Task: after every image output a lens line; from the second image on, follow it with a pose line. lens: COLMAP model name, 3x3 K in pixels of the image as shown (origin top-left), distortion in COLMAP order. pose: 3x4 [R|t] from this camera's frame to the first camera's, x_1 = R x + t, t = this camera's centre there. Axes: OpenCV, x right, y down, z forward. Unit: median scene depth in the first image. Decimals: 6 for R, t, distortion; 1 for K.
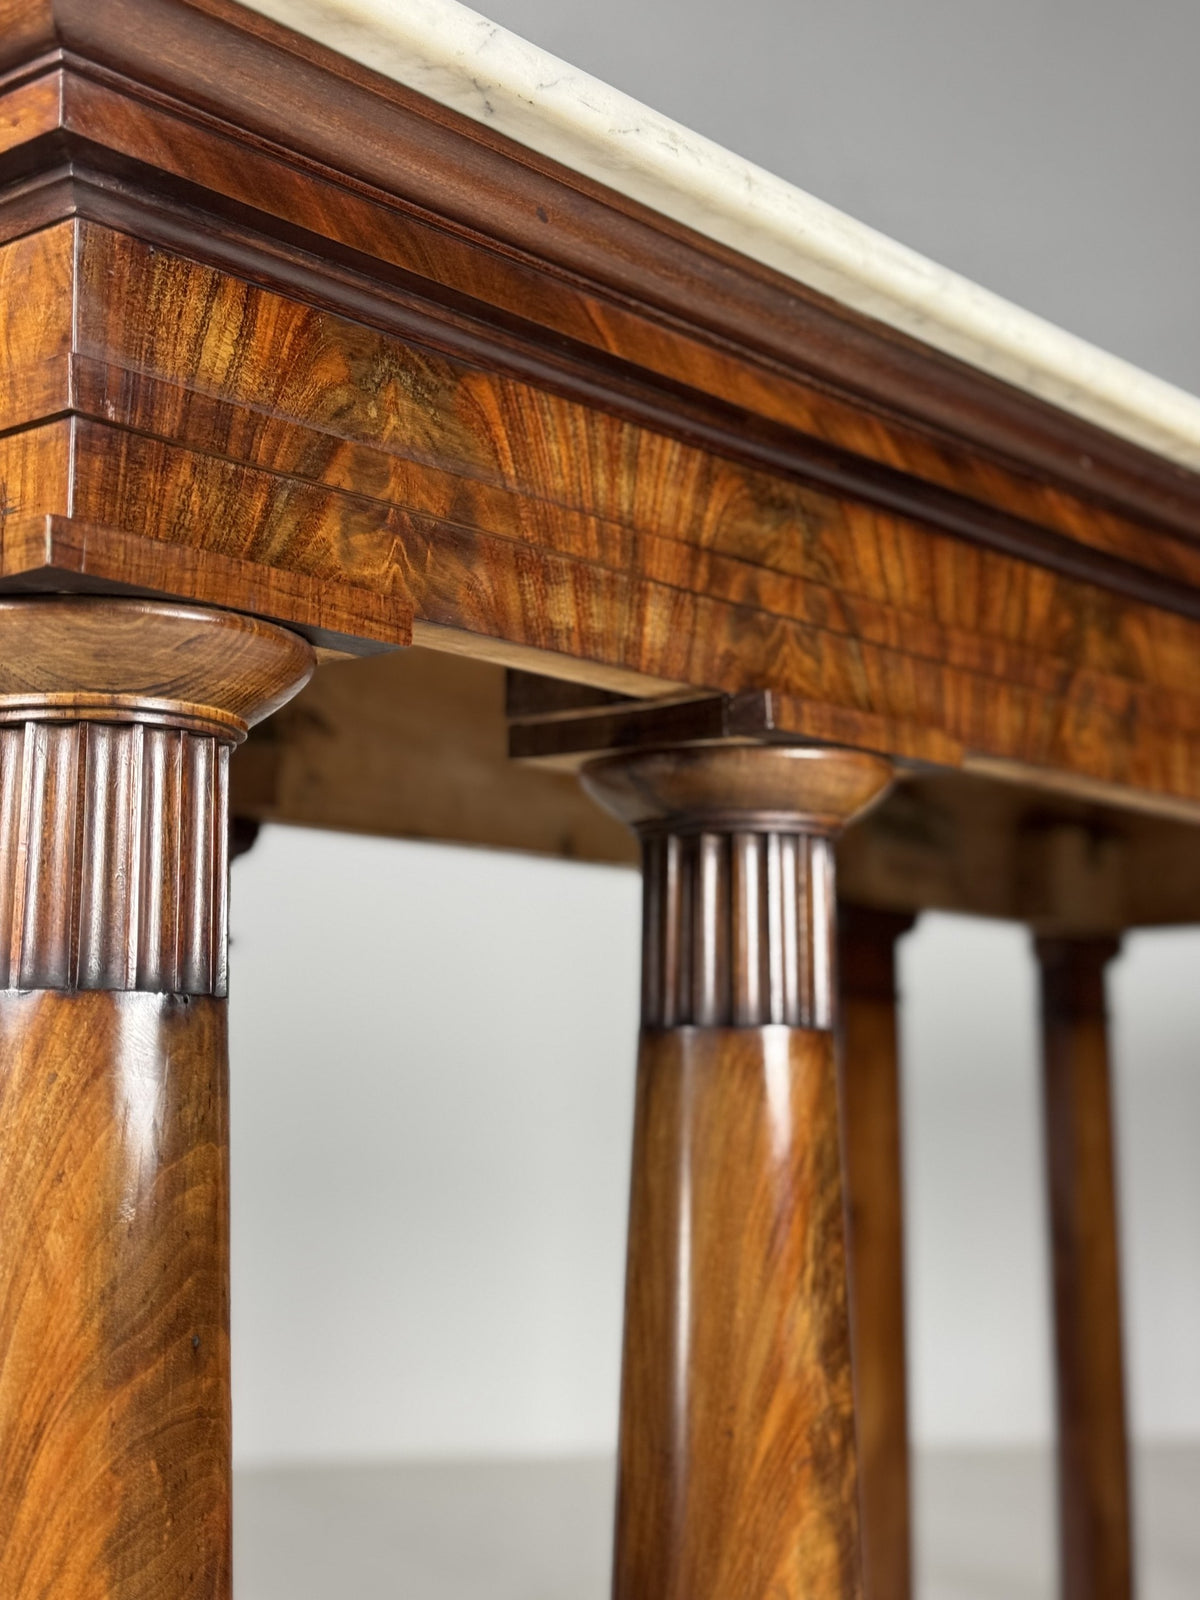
lens RADIAL K [[2286.4, 0, 596.5], [0, 2286.4, 805.6], [0, 0, 1]] dist [0.154866, -0.137991]
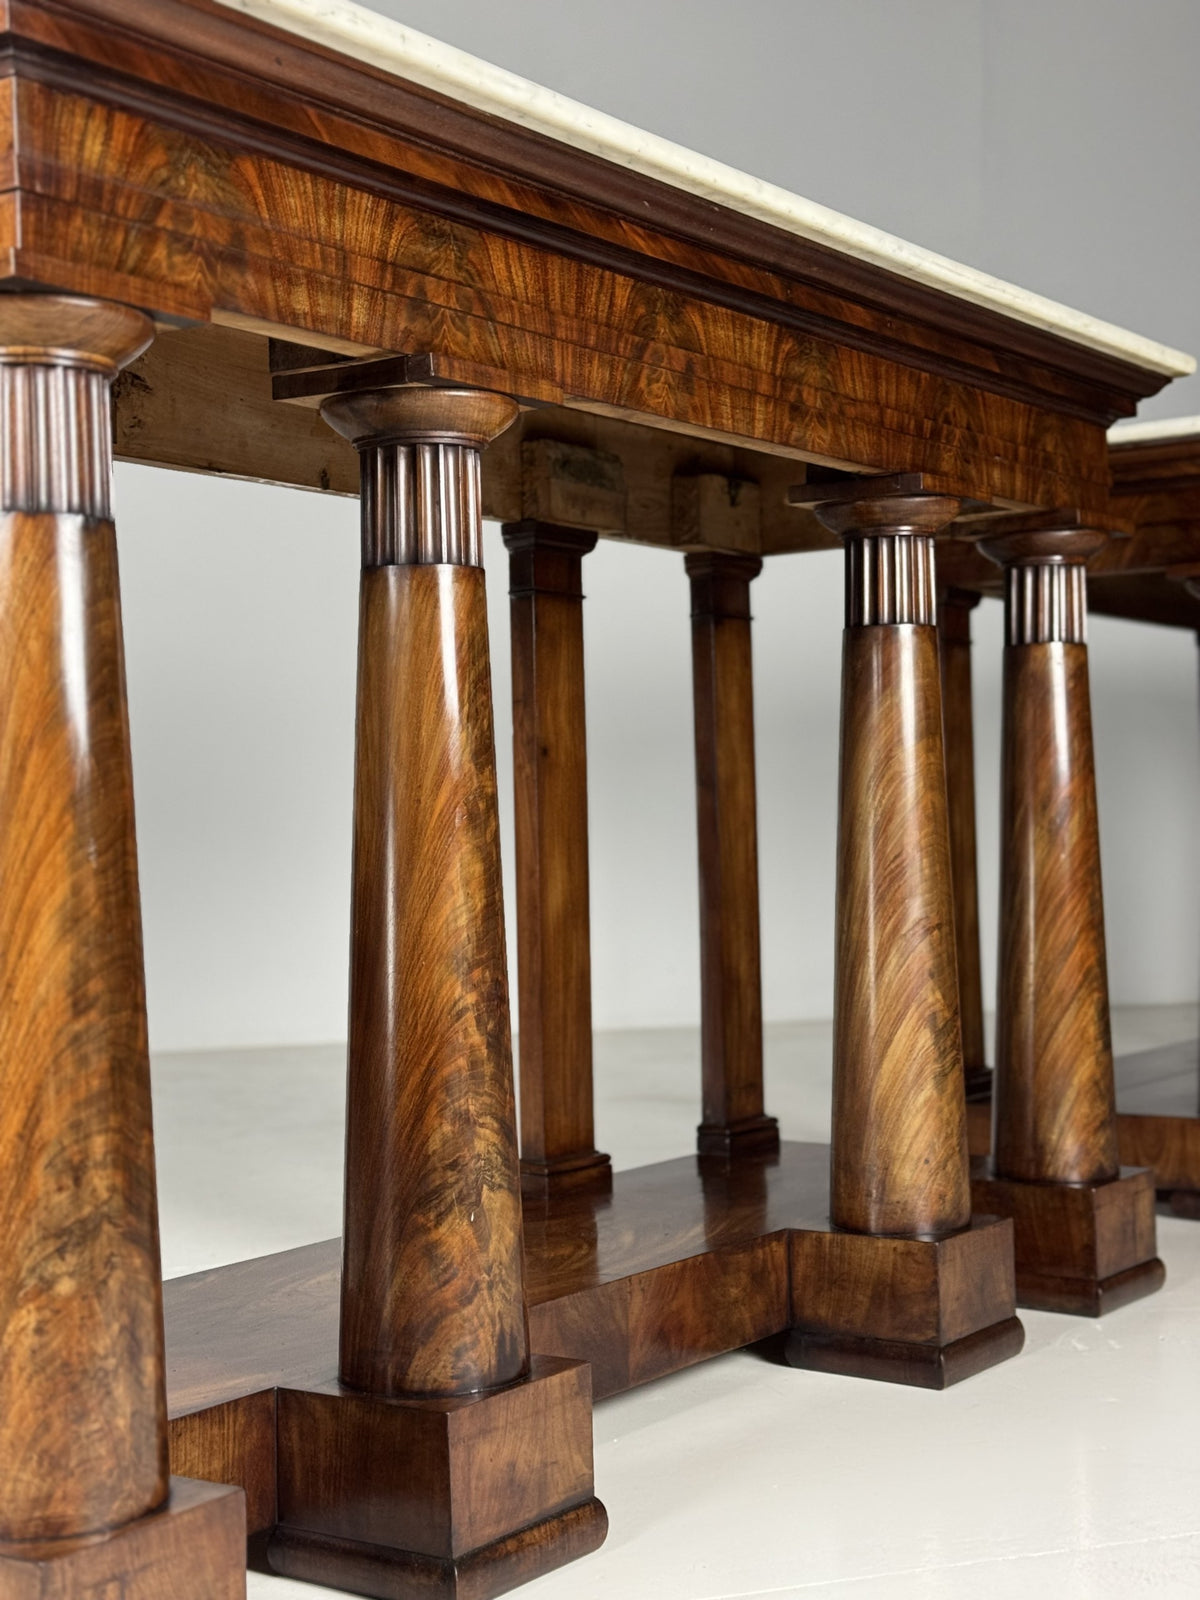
lens RADIAL K [[2286.4, 0, 596.5], [0, 2286.4, 805.6], [0, 0, 1]] dist [0.154866, -0.137991]
pose [[0.995969, -0.022920, 0.086724, 0.043331], [0.011615, 0.991618, 0.128678, 0.061878], [-0.088946, -0.127152, 0.987887, -0.693215]]
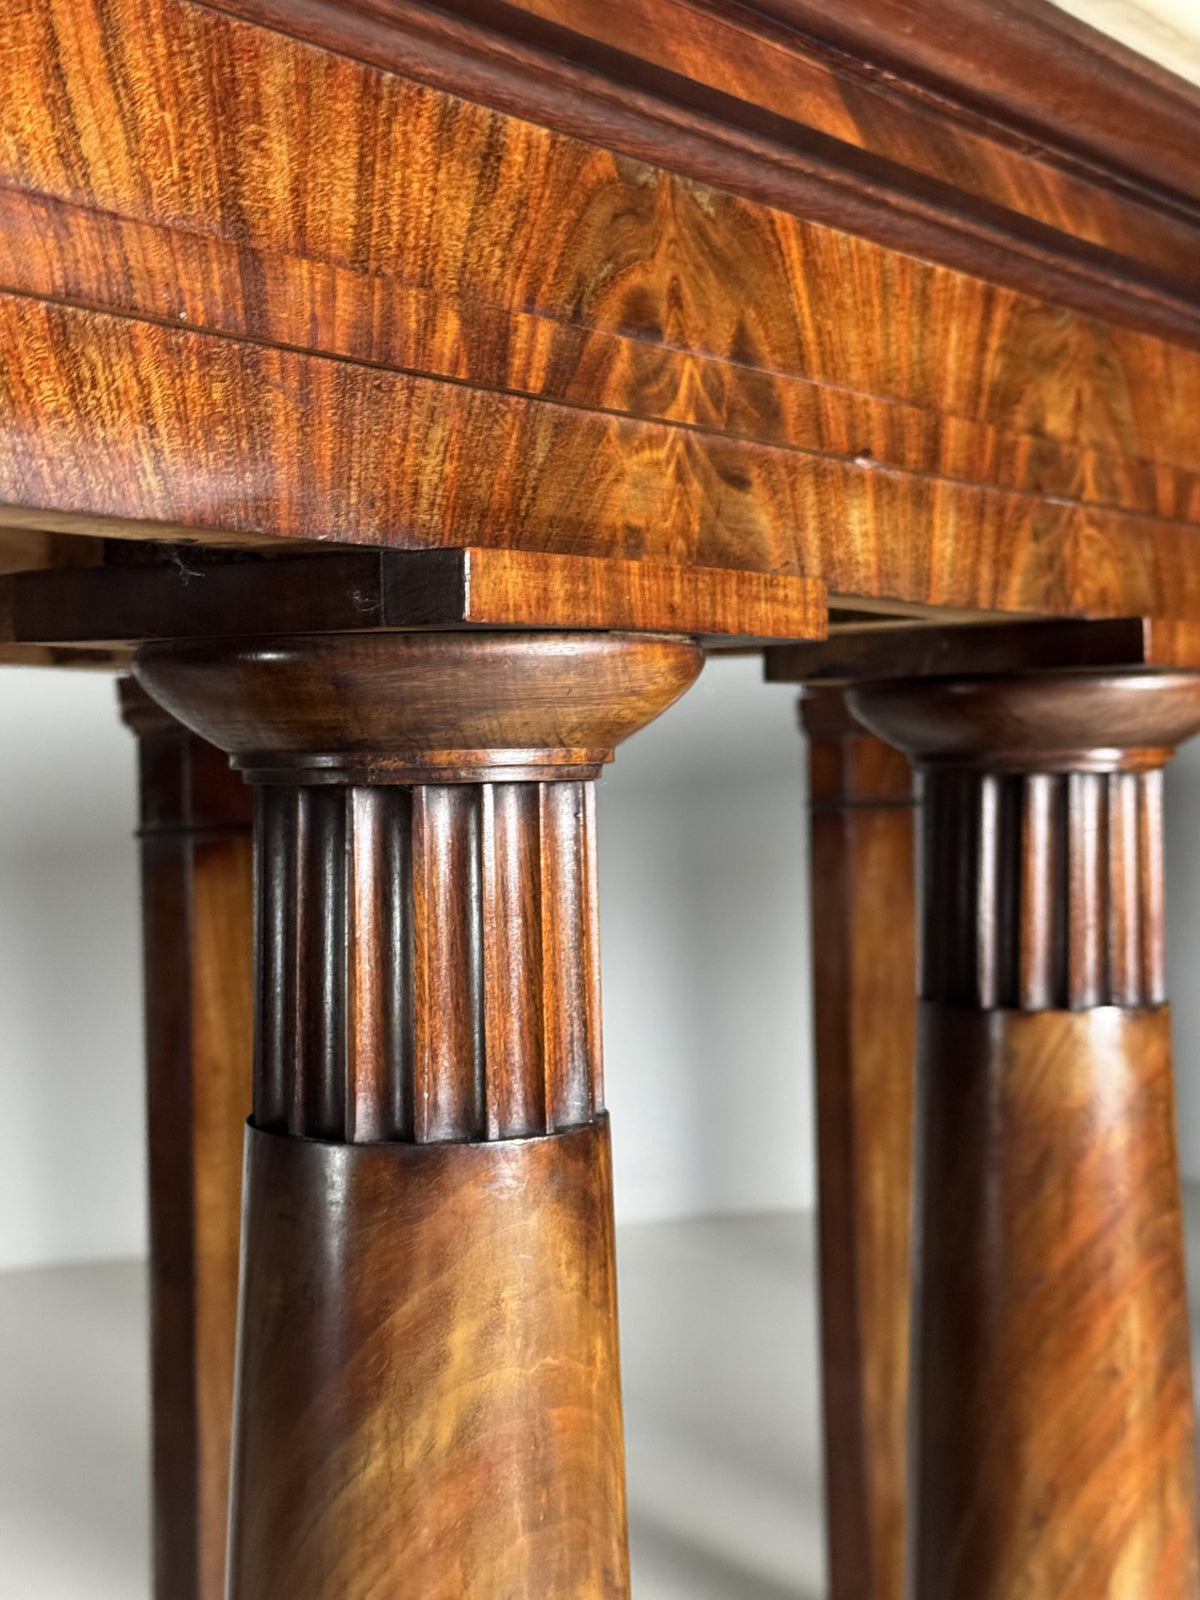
lens RADIAL K [[2340.4, 0, 586.9], [0, 2340.4, 803.6], [0, 0, 1]] dist [0.146461, -0.082812]
pose [[0.997510, -0.017757, 0.068246, 0.563749], [0.007232, 0.988436, 0.151465, 0.008502], [-0.070147, -0.150595, 0.986104, 1.056090]]
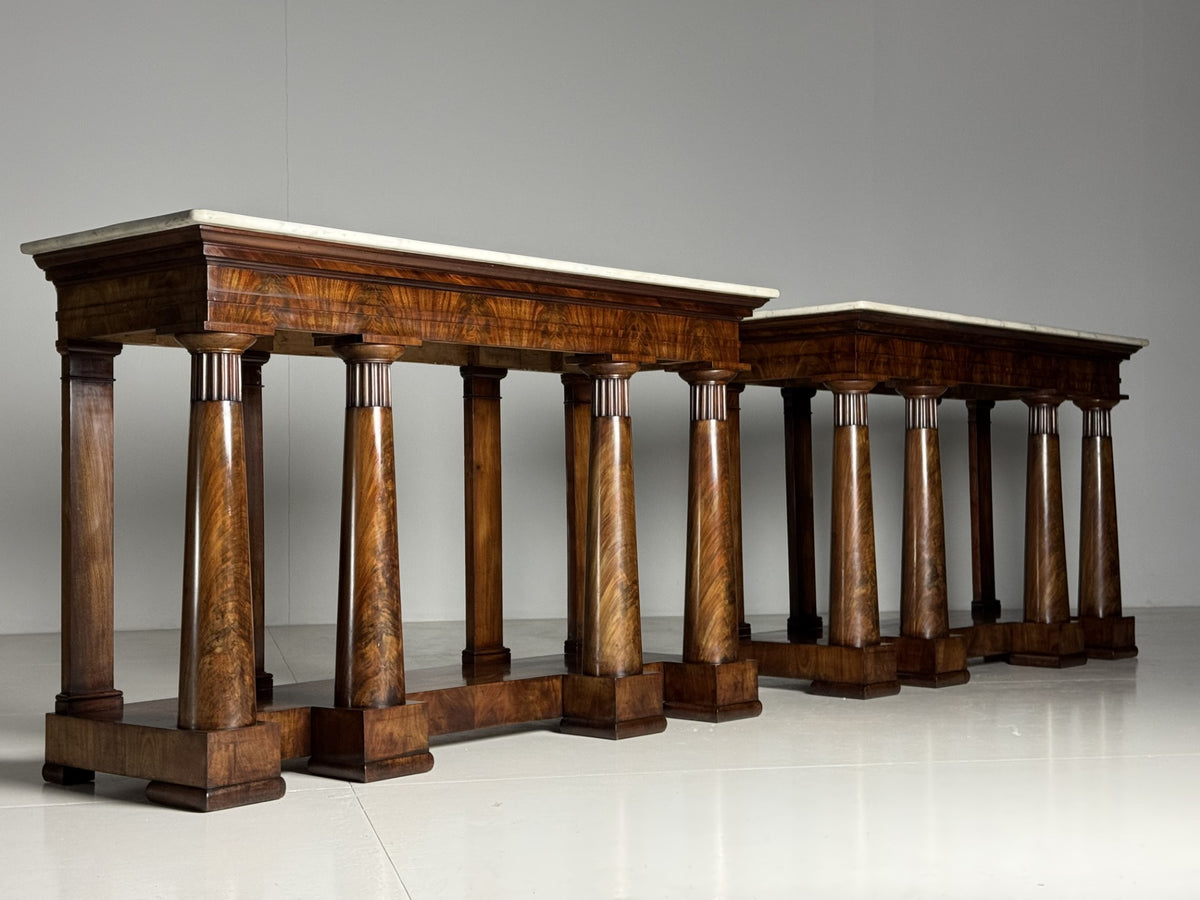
lens RADIAL K [[1755.3, 0, 595.6], [0, 1755.3, 448.8], [0, 0, 1]] dist [0.146461, -0.082812]
pose [[0.999281, -0.015963, -0.034382, 0.672639], [0.019679, 0.993671, 0.110589, -0.206103], [0.032399, -0.111187, 0.993271, -2.576622]]
